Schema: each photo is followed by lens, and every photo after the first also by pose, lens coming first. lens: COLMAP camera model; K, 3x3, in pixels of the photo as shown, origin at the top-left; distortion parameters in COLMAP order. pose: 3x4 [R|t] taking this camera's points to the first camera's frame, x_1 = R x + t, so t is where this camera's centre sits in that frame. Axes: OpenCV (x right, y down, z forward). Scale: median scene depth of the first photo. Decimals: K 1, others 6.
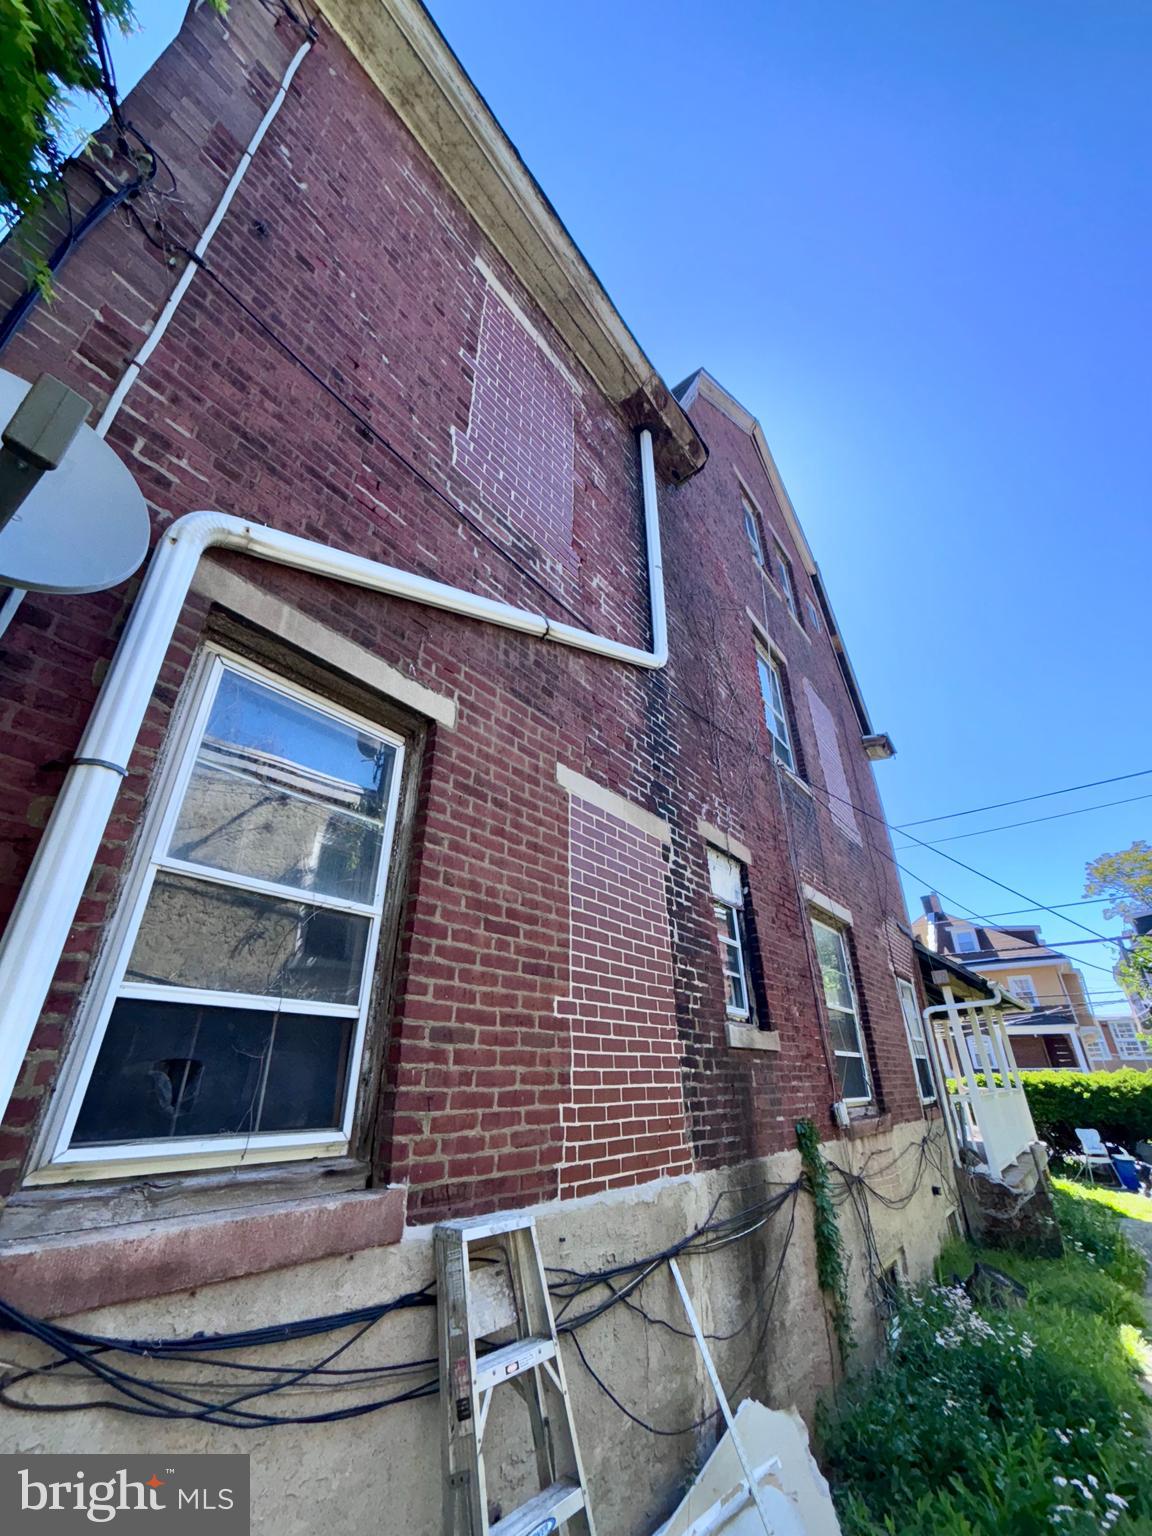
lens RADIAL K [[617.8, 0, 576.0], [0, 617.8, 768.0], [0, 0, 1]] dist [0.010950, -0.003194]
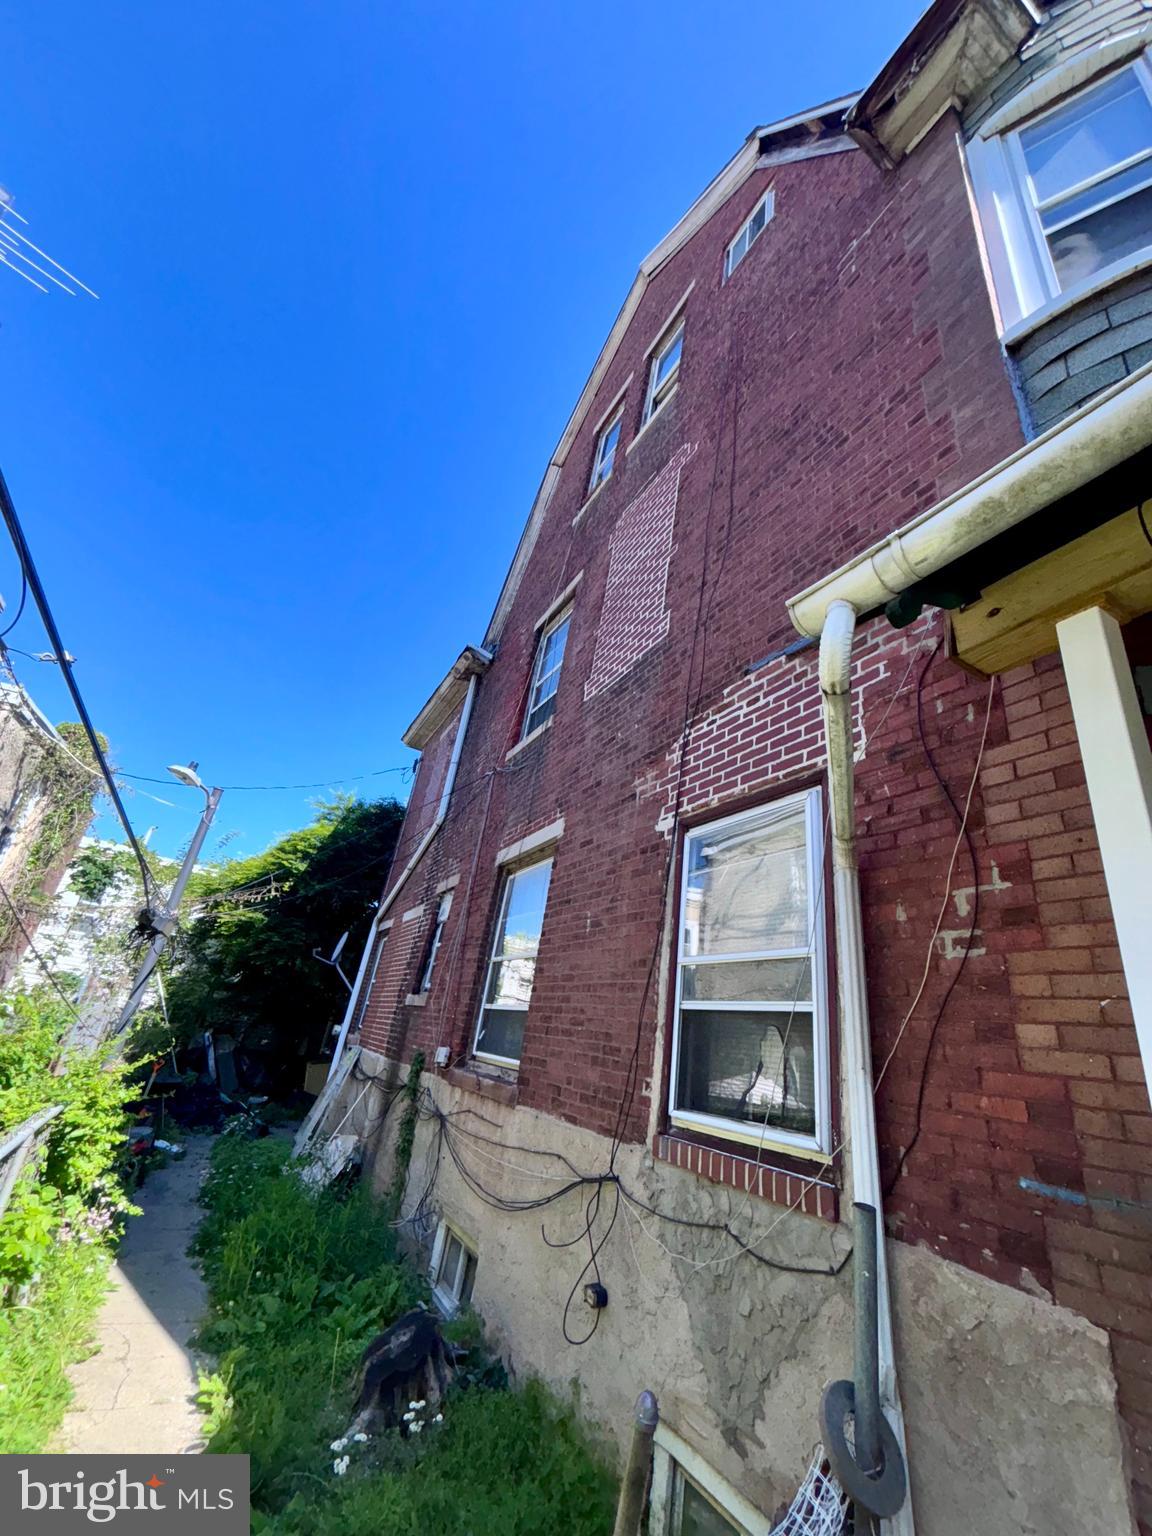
lens RADIAL K [[617.8, 0, 576.0], [0, 617.8, 768.0], [0, 0, 1]] dist [0.010950, -0.003194]
pose [[-0.402933, -0.456827, -0.793066, 1.650583], [0.248654, 0.779287, -0.575224, 0.959905], [0.880804, -0.428976, -0.200408, 1.865407]]
